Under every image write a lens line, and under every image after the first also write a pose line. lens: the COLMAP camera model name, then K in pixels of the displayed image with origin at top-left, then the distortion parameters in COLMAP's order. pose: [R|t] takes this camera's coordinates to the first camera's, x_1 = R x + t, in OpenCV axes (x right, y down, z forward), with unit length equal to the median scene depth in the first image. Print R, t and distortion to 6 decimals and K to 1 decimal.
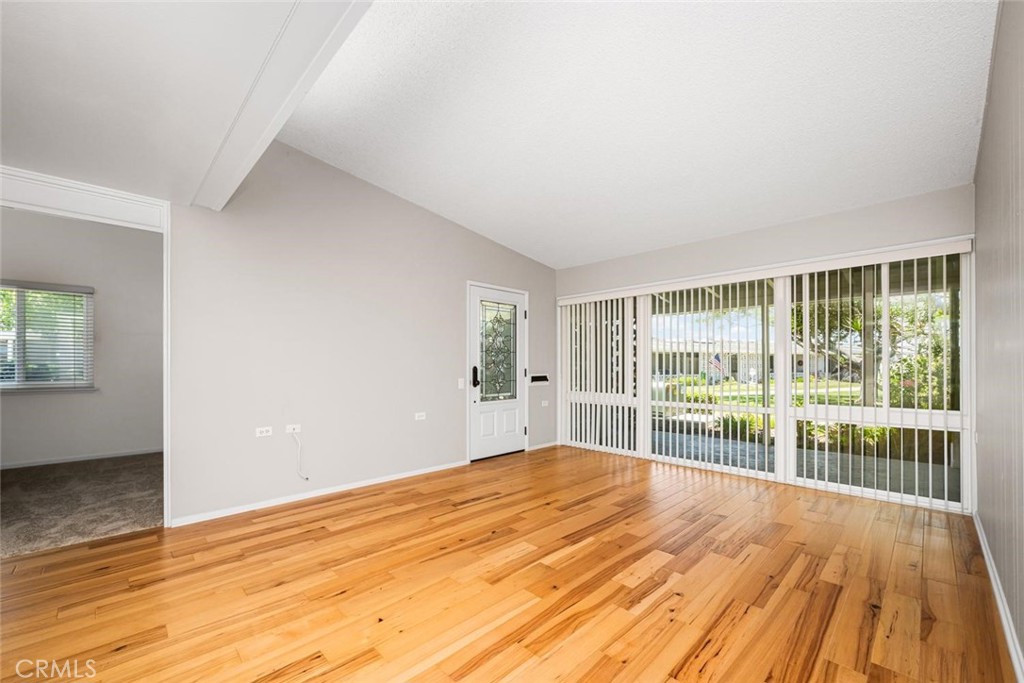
lens RADIAL K [[414.1, 0, 511.7], [0, 414.1, 364.3], [0, 0, 1]] dist [0.000697, 0.000004]
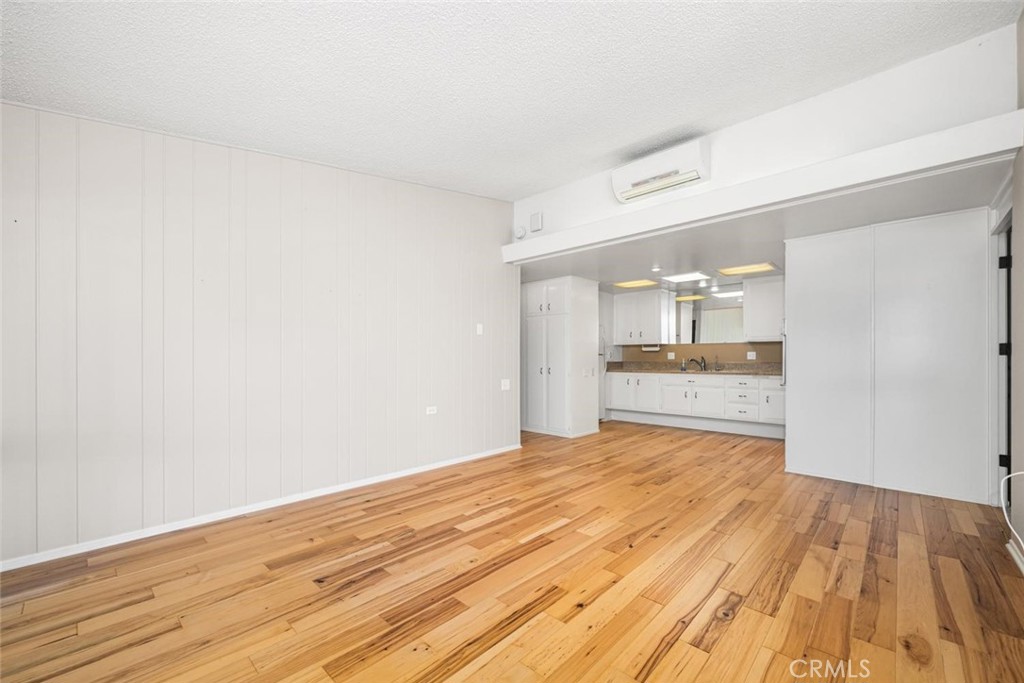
lens RADIAL K [[414.4, 0, 516.1], [0, 414.4, 354.6], [0, 0, 1]] dist [-0.001658, -0.000402]
pose [[-0.999027, 0.001764, -0.044076, 0.202846], [0.002282, 0.999929, -0.011704, 0.004686], [0.044052, -0.011793, -0.998960, 1.596112]]
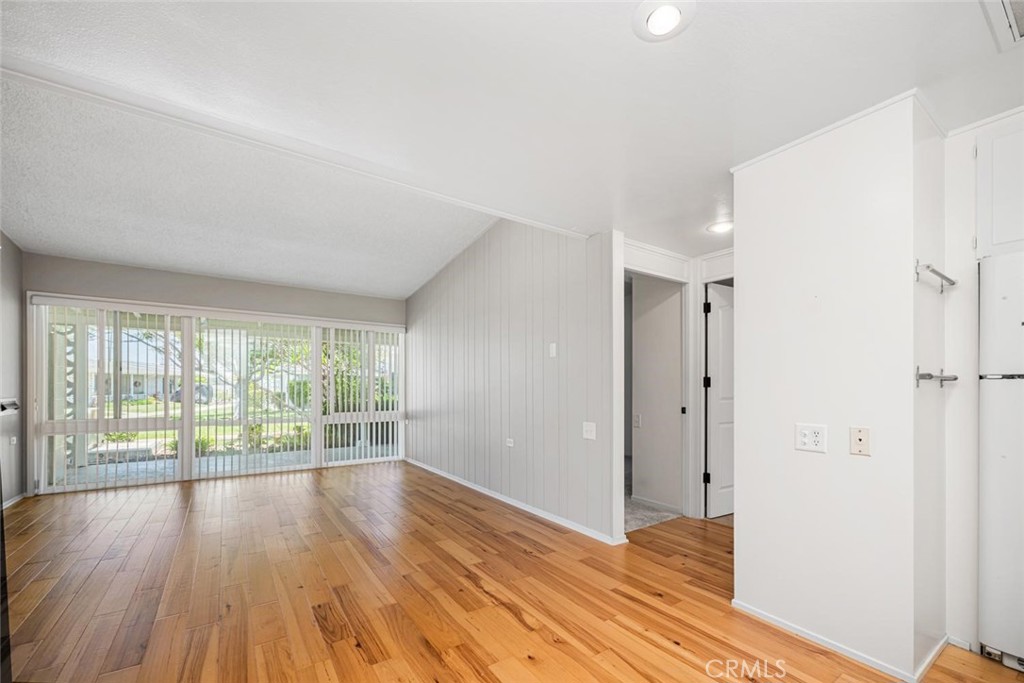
lens RADIAL K [[421.1, 0, 516.5], [0, 421.1, 387.8], [0, 0, 1]] dist [0.000412, 0.000151]
pose [[0.173675, 0.002229, 0.984801, -0.826373], [-0.007880, 0.999969, -0.000874, -0.001390], [-0.984772, -0.007609, 0.173687, 0.069144]]
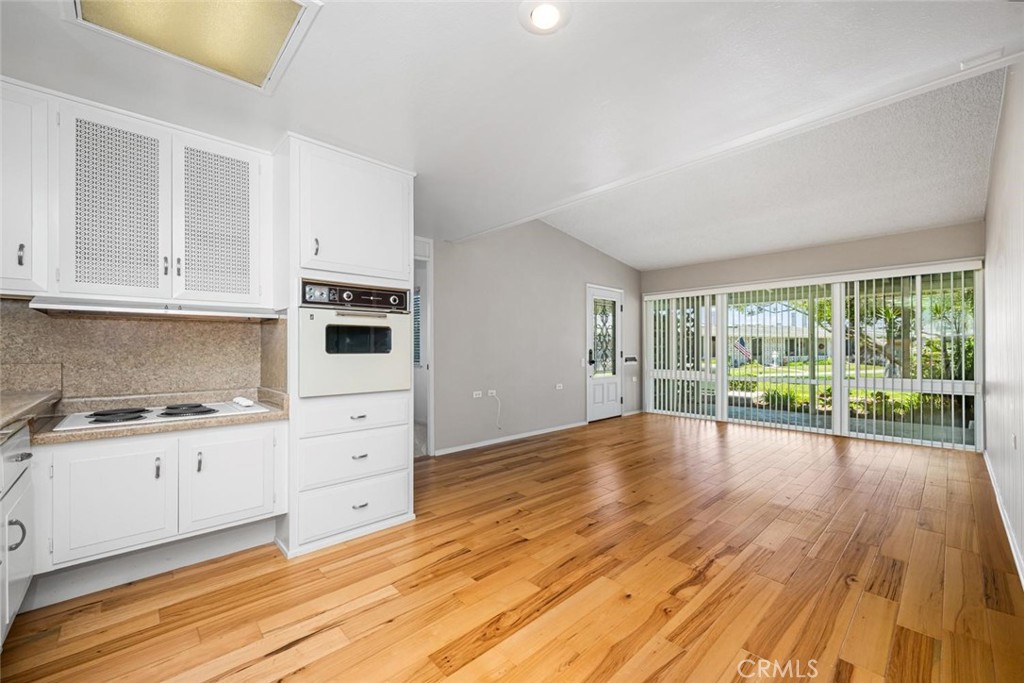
lens RADIAL K [[408.3, 0, 513.0], [0, 408.3, 347.8], [0, 0, 1]] dist [0.000221, 0.000024]
pose [[0.999551, -0.000560, -0.029954, -0.435650], [0.000573, 1.000000, 0.000446, -0.001089], [0.029954, -0.000462, 0.999551, -0.426567]]
